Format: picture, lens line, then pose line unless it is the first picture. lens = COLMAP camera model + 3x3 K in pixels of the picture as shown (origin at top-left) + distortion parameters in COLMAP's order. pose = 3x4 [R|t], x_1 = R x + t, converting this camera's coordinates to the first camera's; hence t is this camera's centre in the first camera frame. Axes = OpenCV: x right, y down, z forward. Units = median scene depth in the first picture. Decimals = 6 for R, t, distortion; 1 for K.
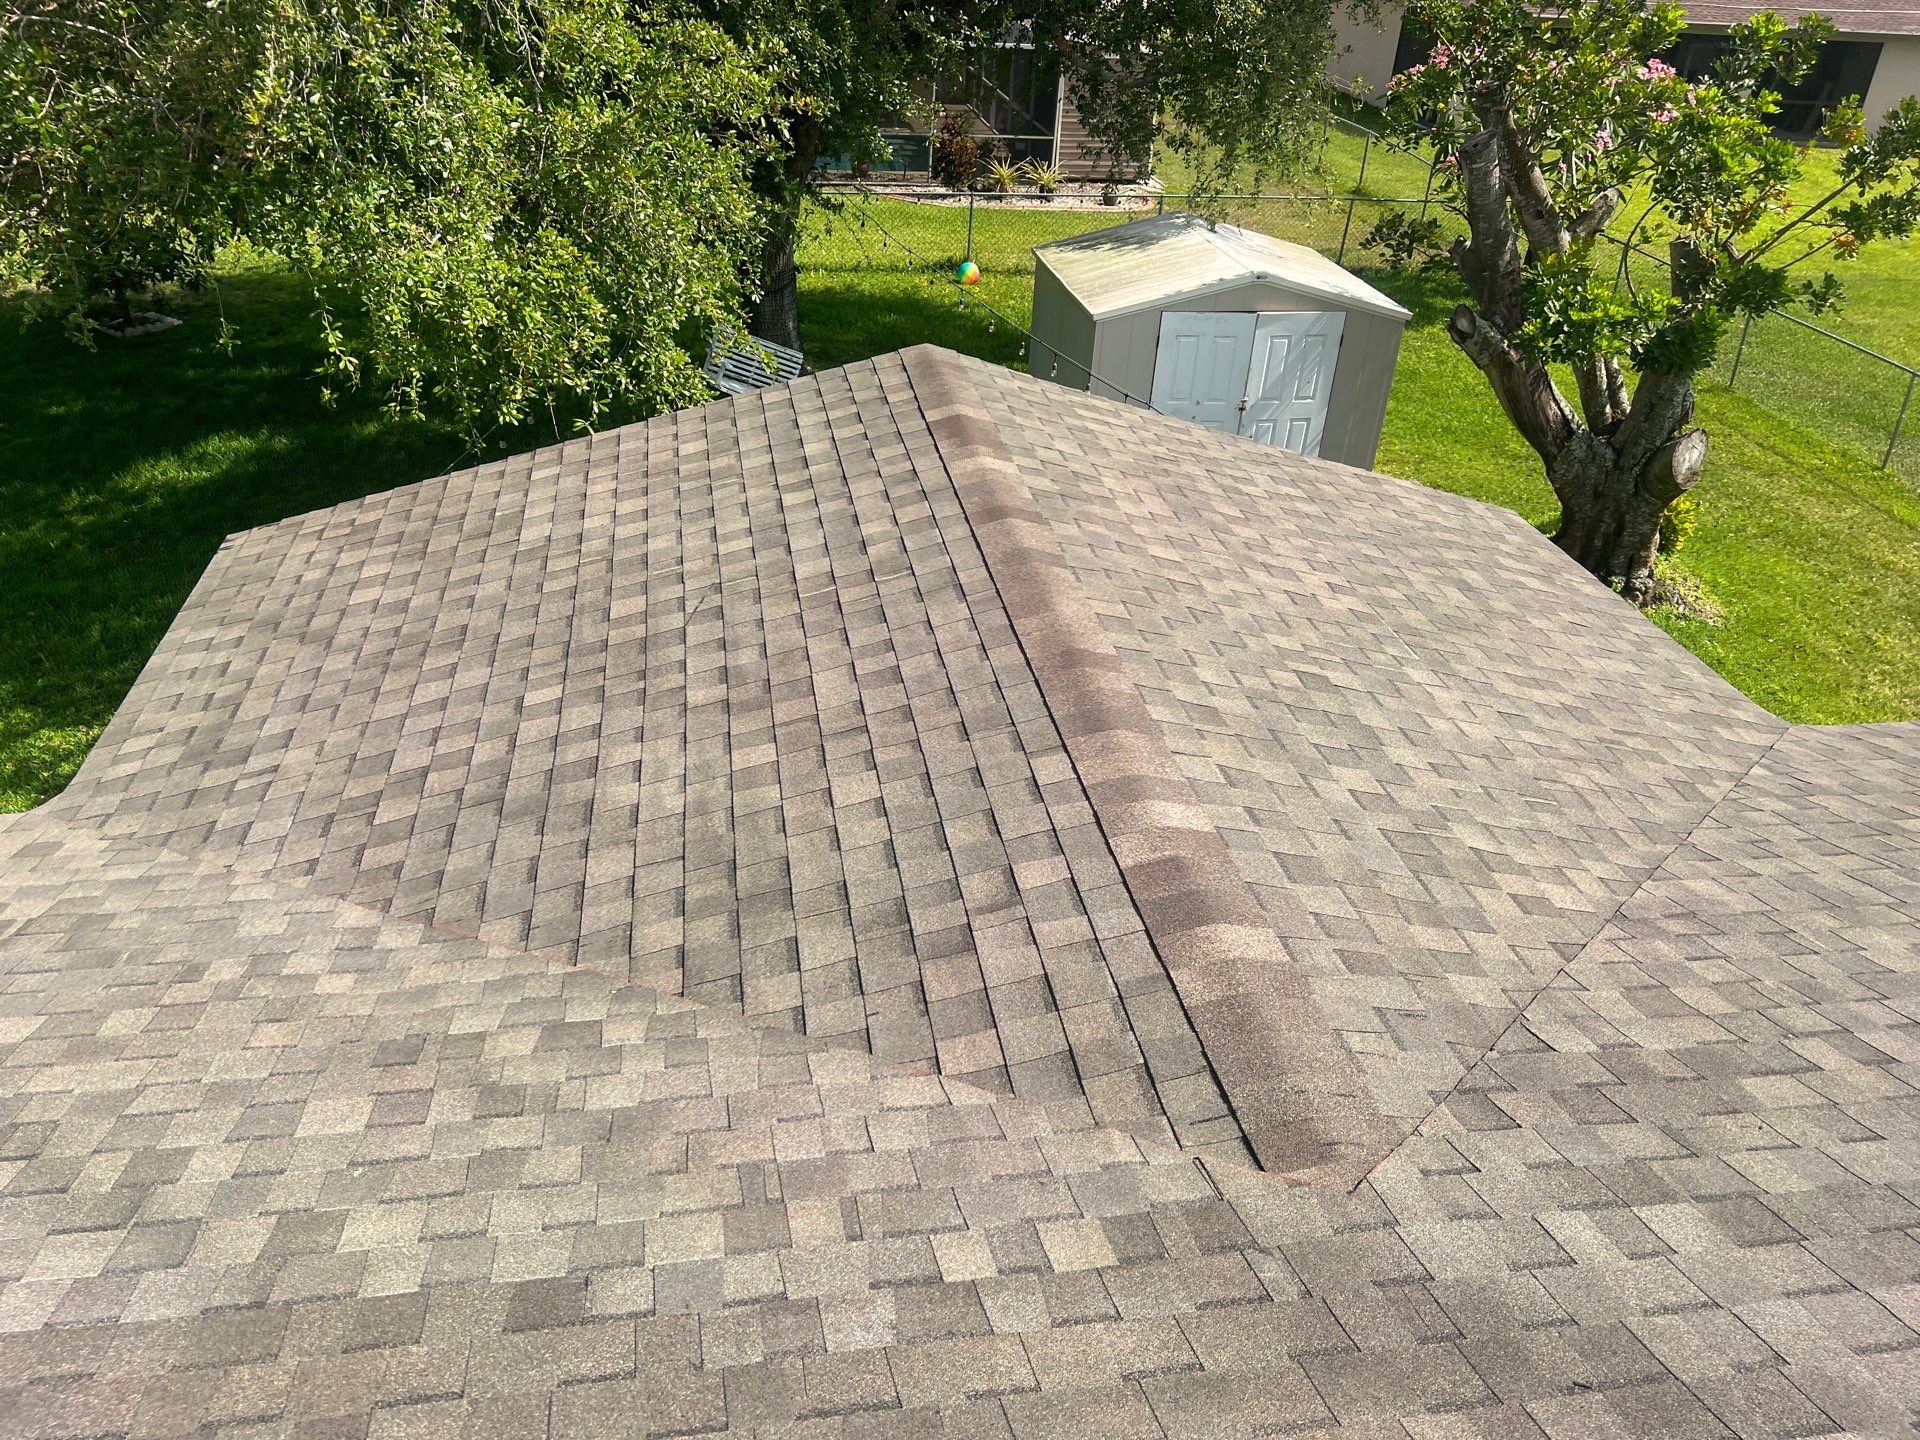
lens RADIAL K [[1438.4, 0, 958.6], [0, 1438.4, 720.3], [0, 0, 1]] dist [0.049211, -0.062579]
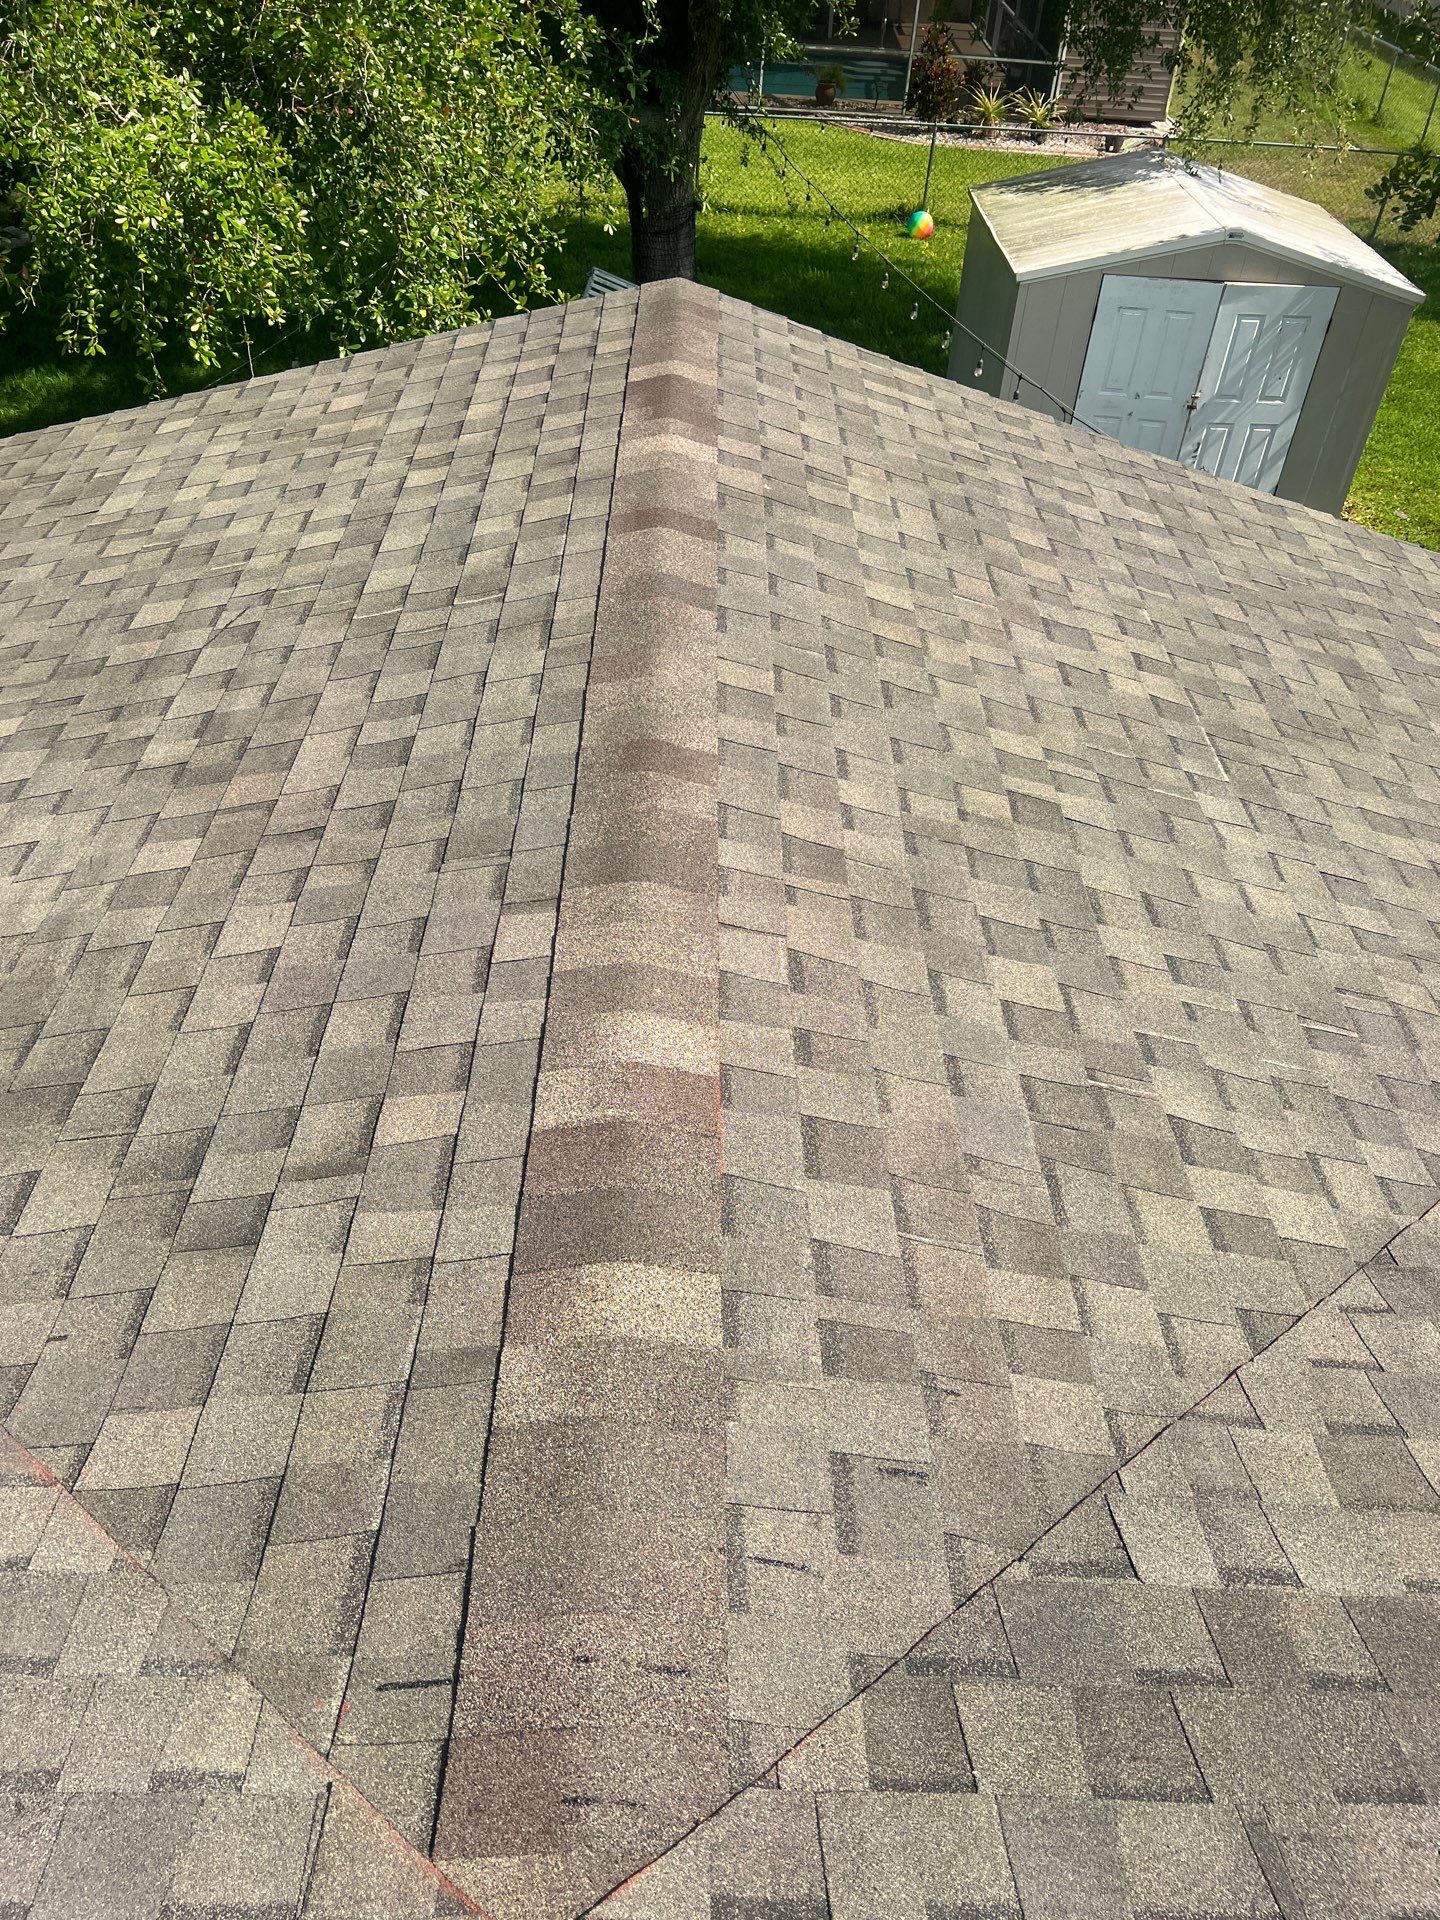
lens RADIAL K [[1438.4, 0, 753.2], [0, 1438.4, 986.7], [0, 0, 1]] dist [0.049211, -0.062579]
pose [[0.988990, 0.104624, -0.104653, 0.184193], [-0.084711, 0.980135, 0.179330, -0.053138], [0.121336, -0.168491, 0.978207, 0.287693]]
